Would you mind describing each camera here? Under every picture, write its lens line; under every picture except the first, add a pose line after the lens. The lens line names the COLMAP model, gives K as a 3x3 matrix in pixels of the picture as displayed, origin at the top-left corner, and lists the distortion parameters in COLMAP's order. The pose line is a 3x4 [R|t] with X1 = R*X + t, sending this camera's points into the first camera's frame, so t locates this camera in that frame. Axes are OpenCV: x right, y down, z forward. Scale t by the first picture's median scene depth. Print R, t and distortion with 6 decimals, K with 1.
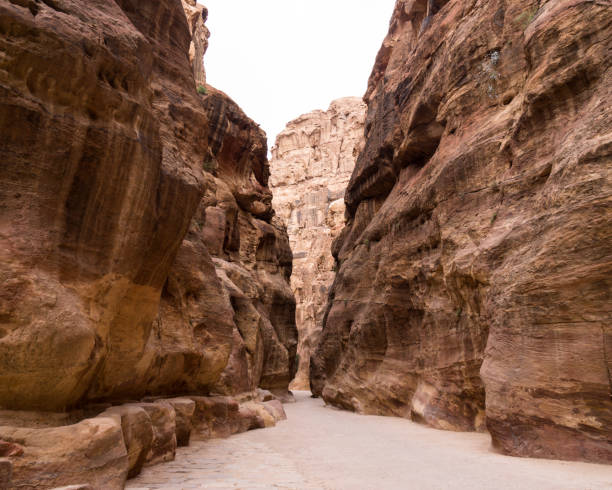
lens RADIAL K [[513.2, 0, 306.0], [0, 513.2, 245.0], [0, 0, 1]] dist [-0.014684, -0.004588]
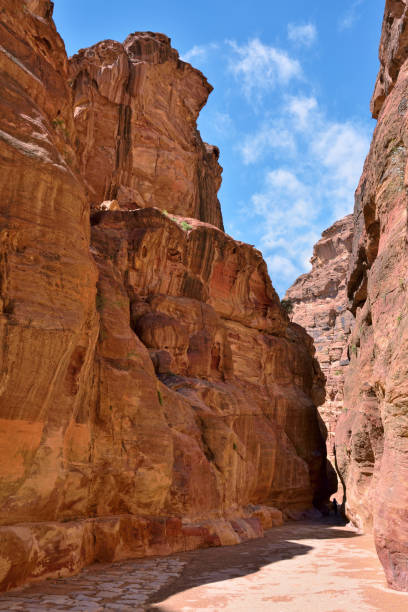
lens RADIAL K [[496.0, 0, 204.0], [0, 496.0, 306.0], [0, 0, 1]] dist [0.000797, -0.000673]
pose [[0.938044, -0.129128, -0.321558, 0.139820], [0.095776, 0.988440, -0.117532, -0.001031], [0.333017, 0.079453, 0.939567, 0.013573]]
